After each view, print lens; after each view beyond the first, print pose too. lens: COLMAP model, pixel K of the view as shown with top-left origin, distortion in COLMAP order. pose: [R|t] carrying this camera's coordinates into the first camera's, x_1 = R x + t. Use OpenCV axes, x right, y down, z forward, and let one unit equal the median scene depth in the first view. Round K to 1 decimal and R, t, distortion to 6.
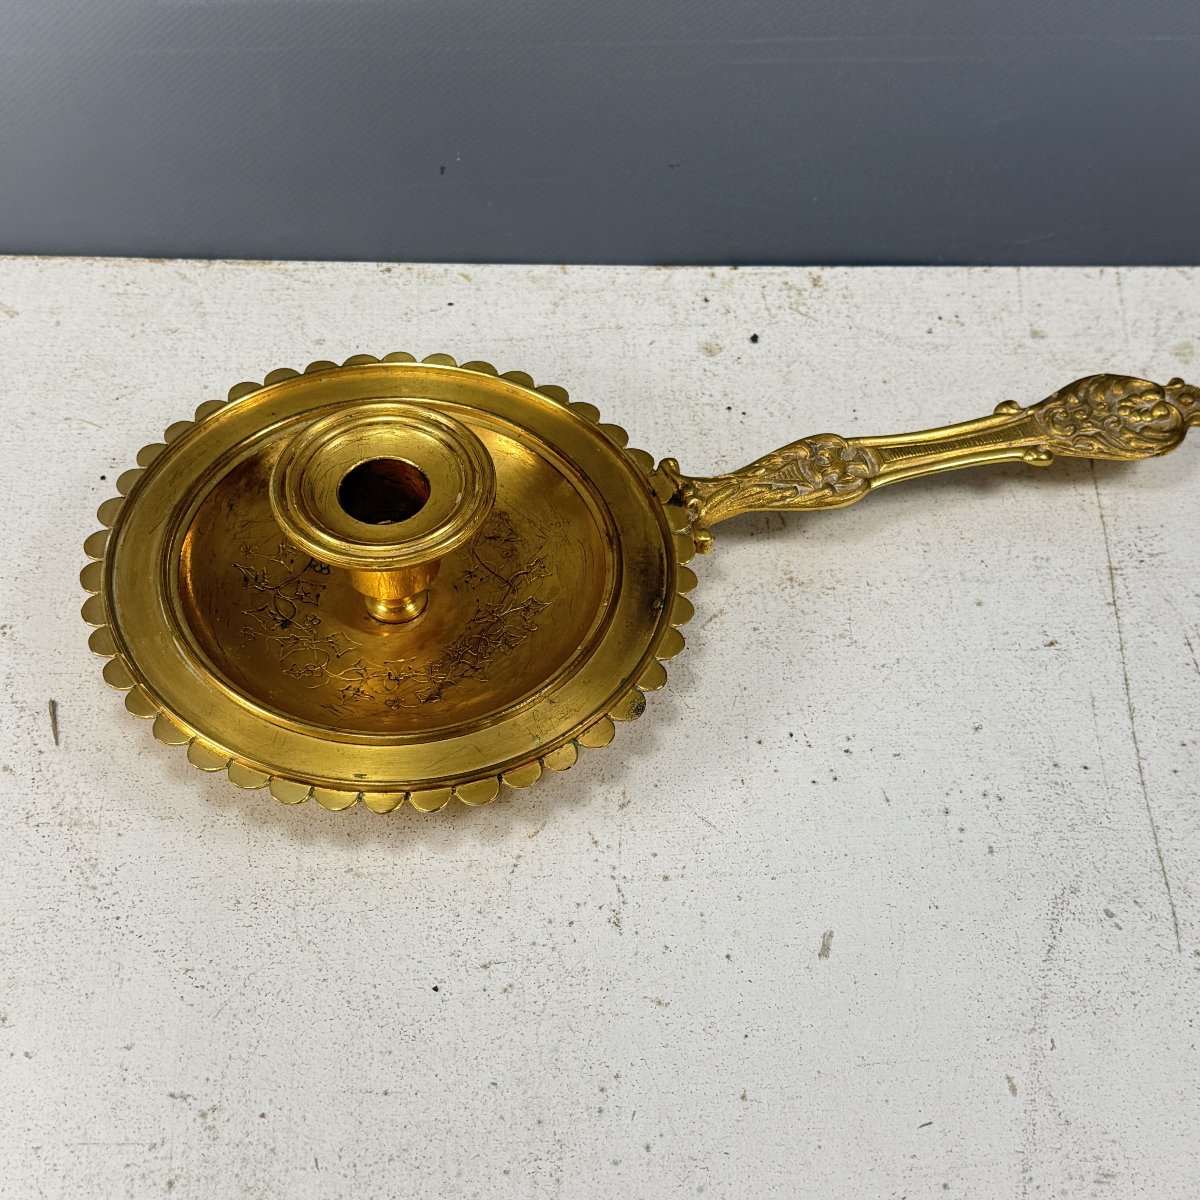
lens RADIAL K [[1942.7, 0, 577.8], [0, 1942.7, 600.0], [0, 0, 1]] dist [0.153723, -0.141247]
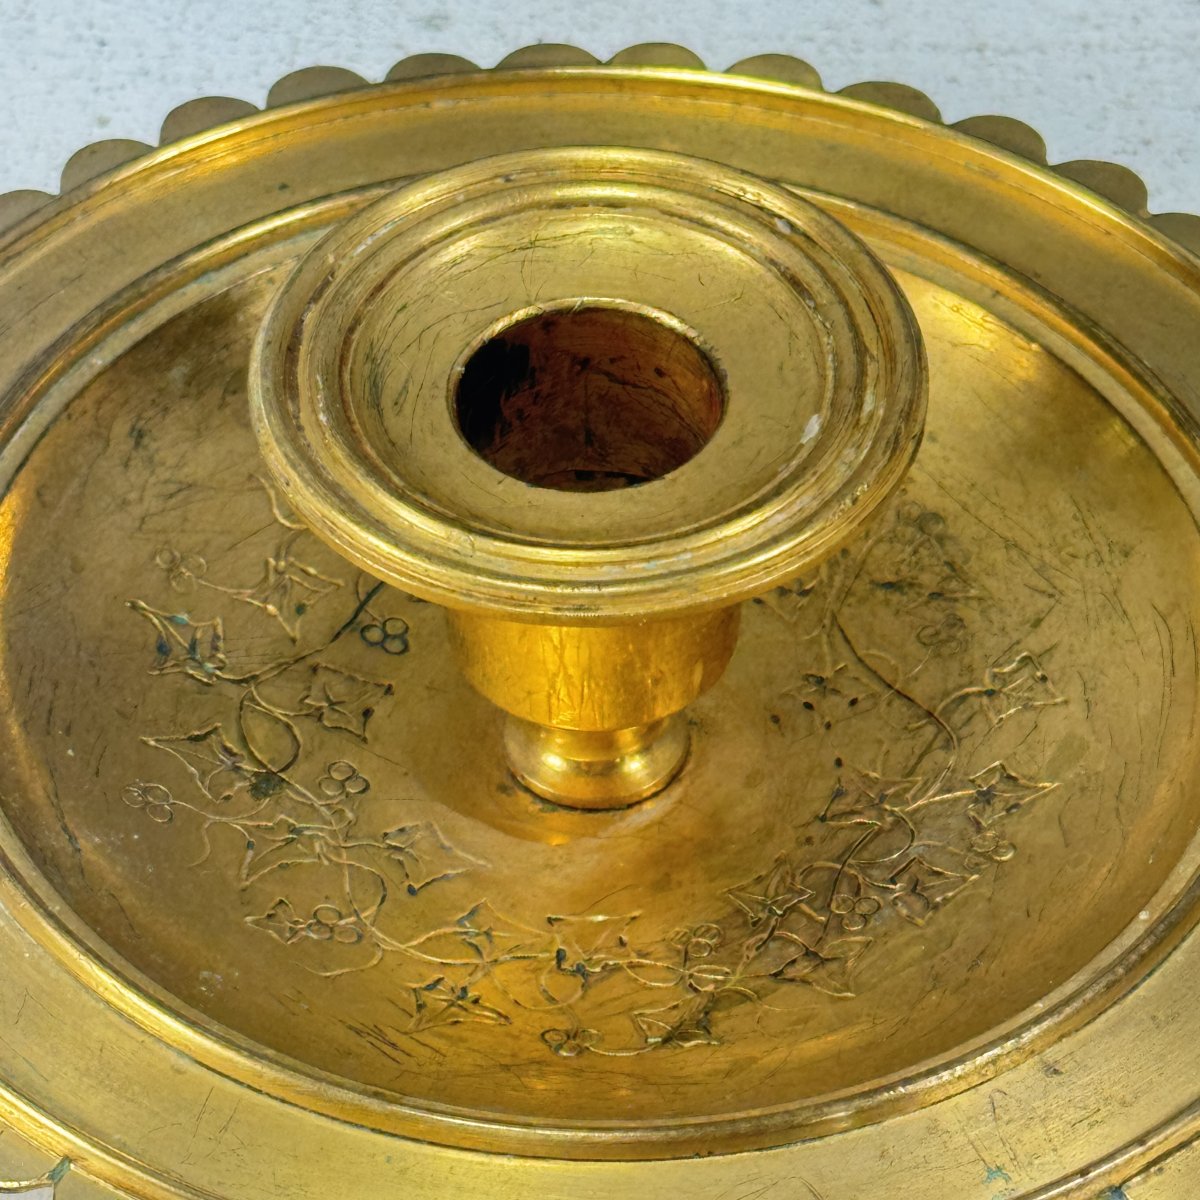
lens RADIAL K [[4816.9, 0, 600.0], [0, 4816.9, 600.0], [0, 0, 1]] dist [0.085085, 1.080321]
pose [[0.993288, 0.071690, -0.090774, -0.019893], [-0.078352, 0.994316, -0.072081, 0.036859], [0.085091, 0.078710, 0.993259, 0.180539]]
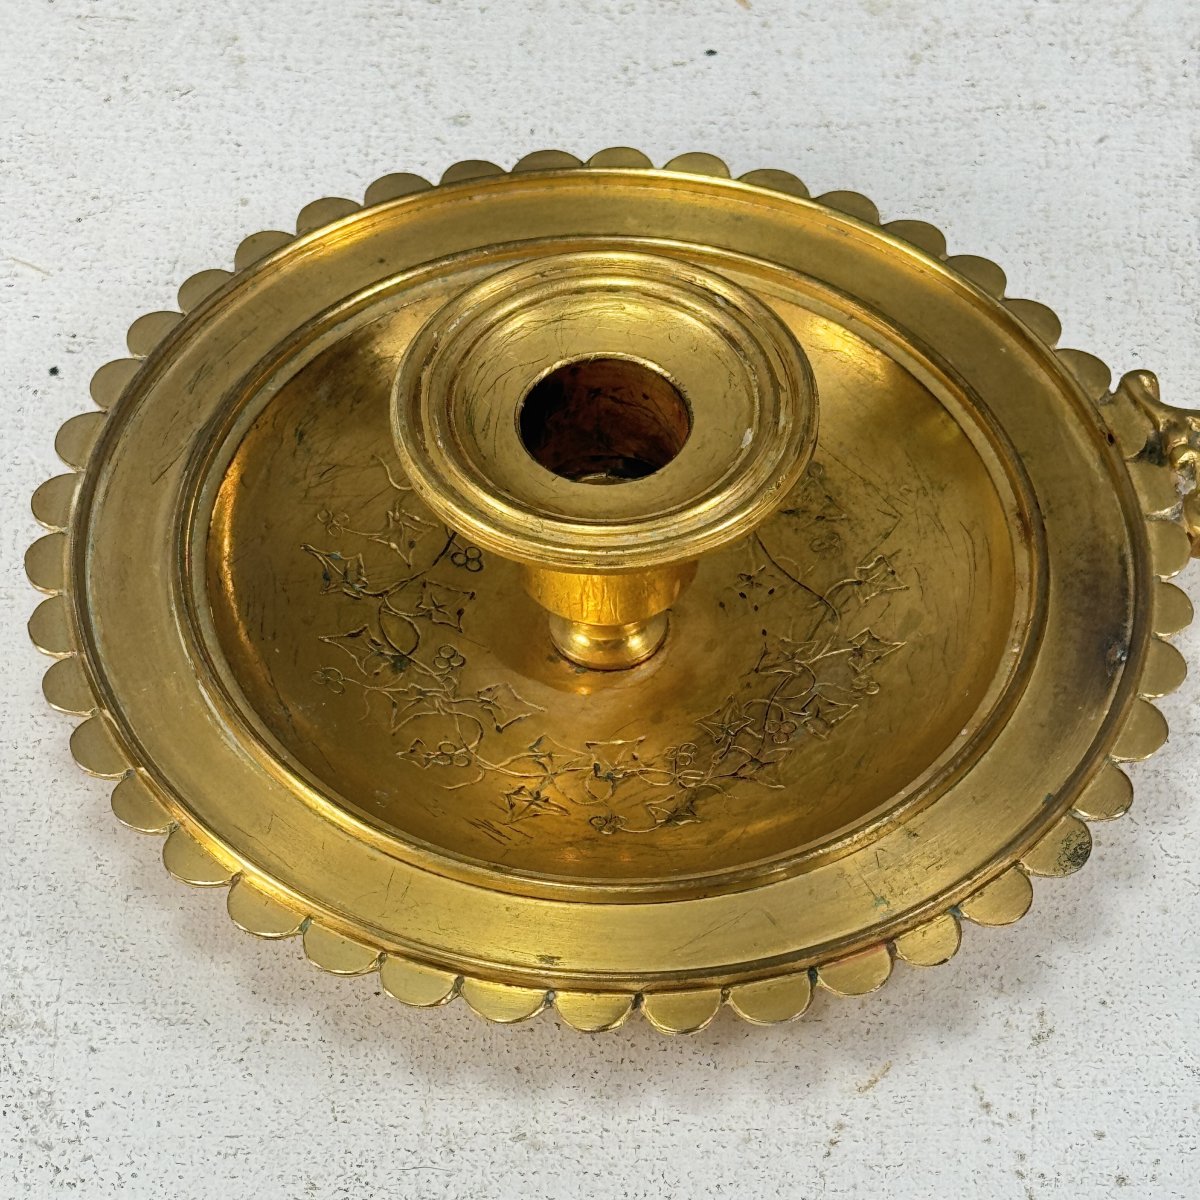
lens RADIAL K [[4053.5, 0, 600.0], [0, 4053.5, 600.0], [0, 0, 1]] dist [0.118206, 0.527610]
pose [[0.998044, 0.037315, -0.050155, -0.042954], [-0.037344, 0.999302, 0.000368, -0.007530], [0.050134, 0.001506, 0.998741, -0.092109]]
